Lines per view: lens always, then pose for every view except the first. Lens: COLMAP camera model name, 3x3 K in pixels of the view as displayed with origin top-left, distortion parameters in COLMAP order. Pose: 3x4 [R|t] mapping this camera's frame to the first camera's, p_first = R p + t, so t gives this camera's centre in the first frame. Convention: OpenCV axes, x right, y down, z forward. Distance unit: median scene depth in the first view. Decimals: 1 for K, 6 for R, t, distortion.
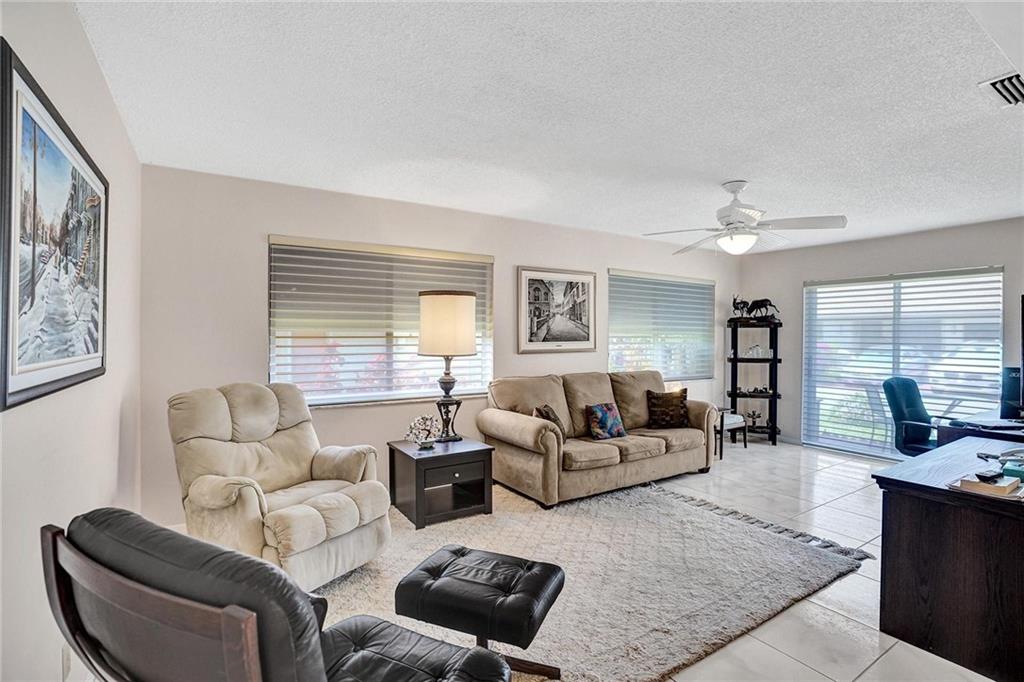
lens RADIAL K [[476.9, 0, 512.0], [0, 476.9, 341.0], [0, 0, 1]] dist [-0.042994, 0.000098]
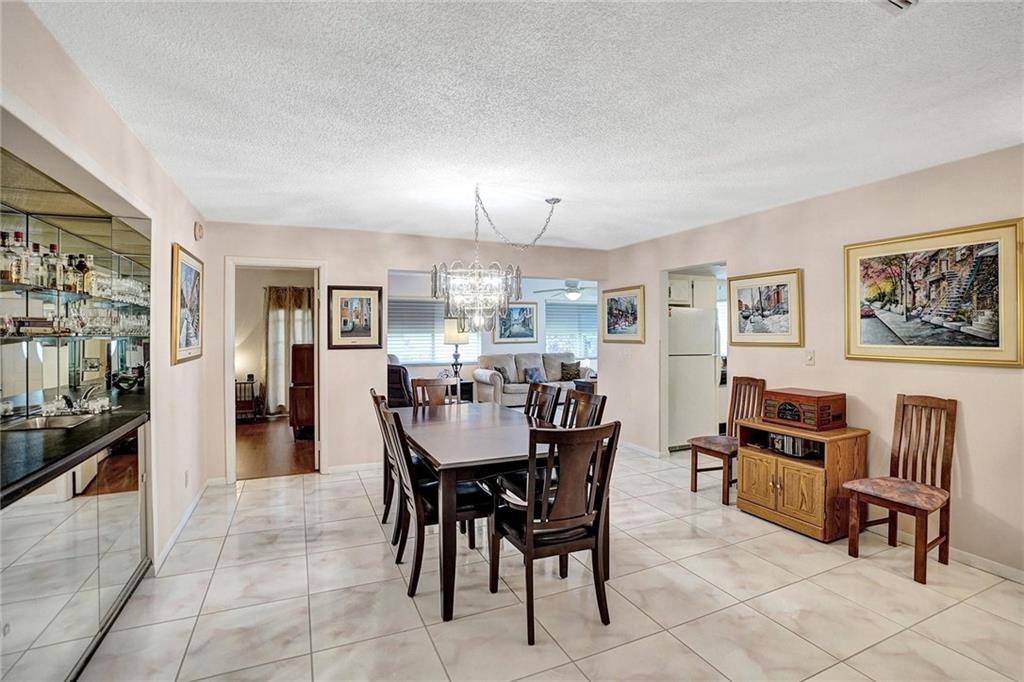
lens RADIAL K [[476.9, 0, 512.0], [0, 476.9, 341.0], [0, 0, 1]] dist [-0.042994, 0.000098]
pose [[0.990366, -0.003652, -0.138428, 0.384421], [0.005405, 0.999910, 0.012292, -0.010551], [0.138371, -0.012922, 0.990296, -1.069749]]
